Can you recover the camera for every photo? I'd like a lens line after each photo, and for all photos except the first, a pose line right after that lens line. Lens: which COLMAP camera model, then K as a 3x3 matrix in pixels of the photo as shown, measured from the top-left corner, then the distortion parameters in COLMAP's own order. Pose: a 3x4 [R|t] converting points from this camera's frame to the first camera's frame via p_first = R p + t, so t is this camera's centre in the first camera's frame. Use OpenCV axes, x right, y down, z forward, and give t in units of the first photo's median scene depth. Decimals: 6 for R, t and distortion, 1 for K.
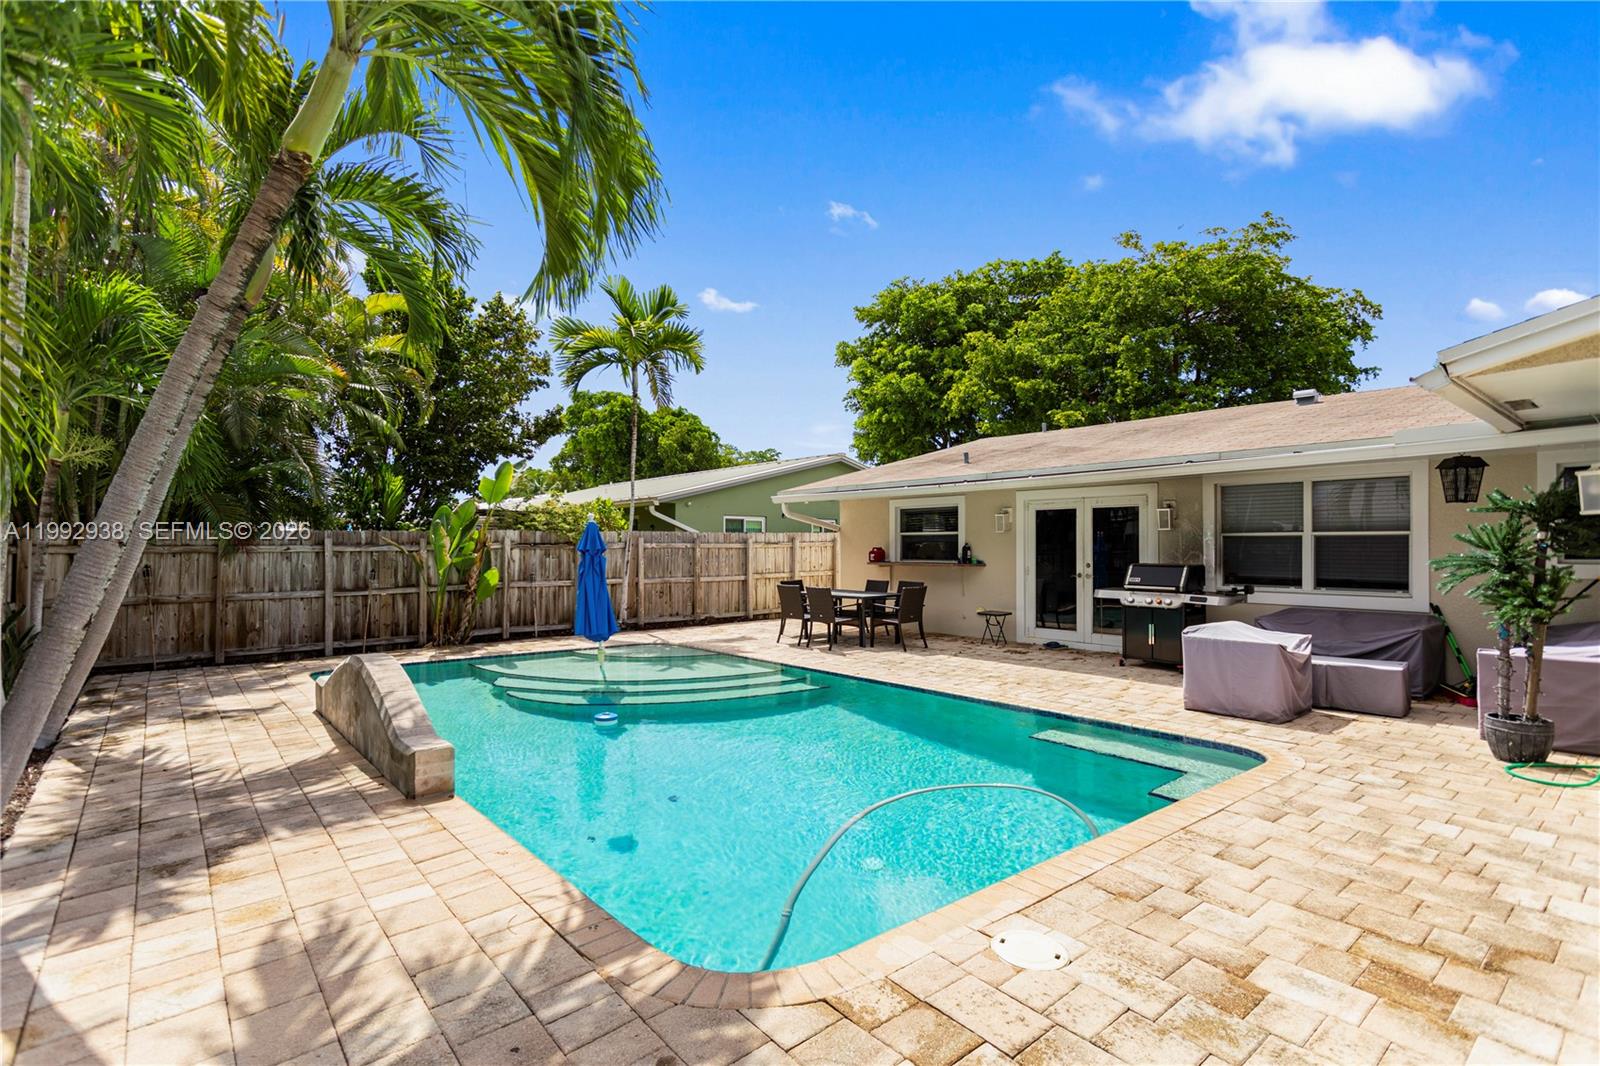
lens RADIAL K [[767.7, 0, 799.4], [0, 767.7, 526.9], [0, 0, 1]] dist [0.002619, 0.000584]
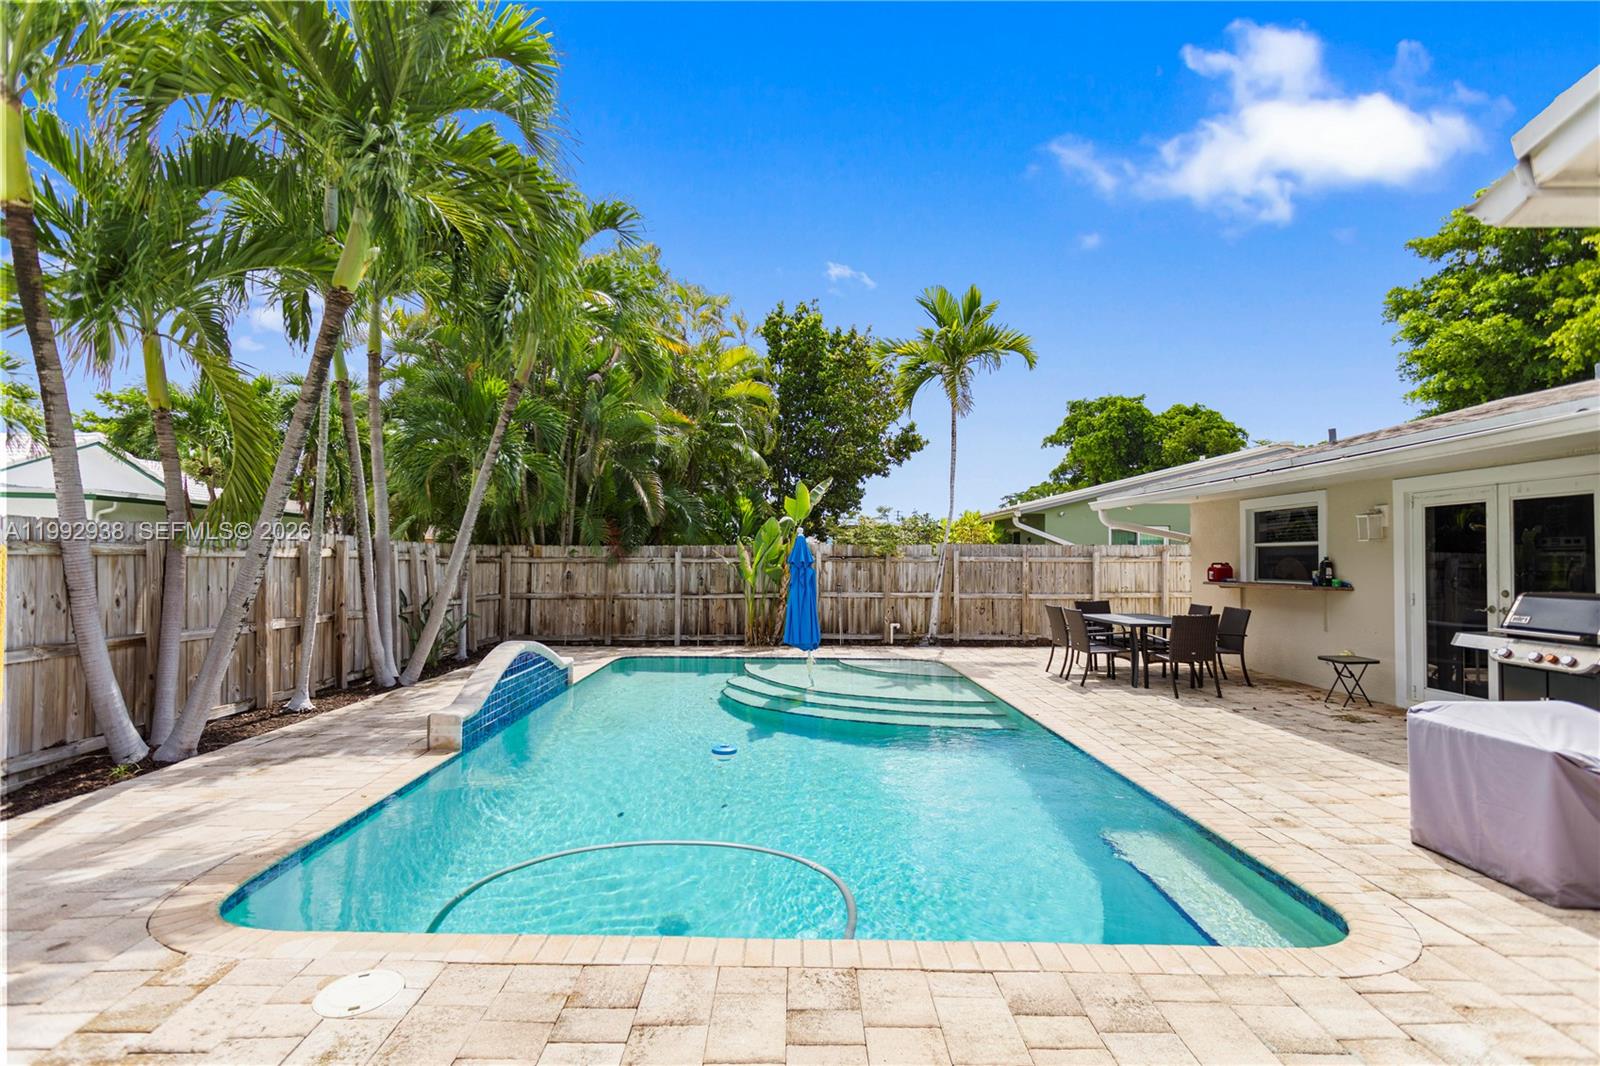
lens RADIAL K [[767.7, 0, 794.3], [0, 767.7, 545.5], [0, 0, 1]] dist [0.002619, 0.000584]
pose [[0.765714, -0.007560, -0.643136, 0.284027], [0.010905, 0.999940, 0.001229, 0.004001], [0.643088, -0.007955, 0.765751, 0.138962]]
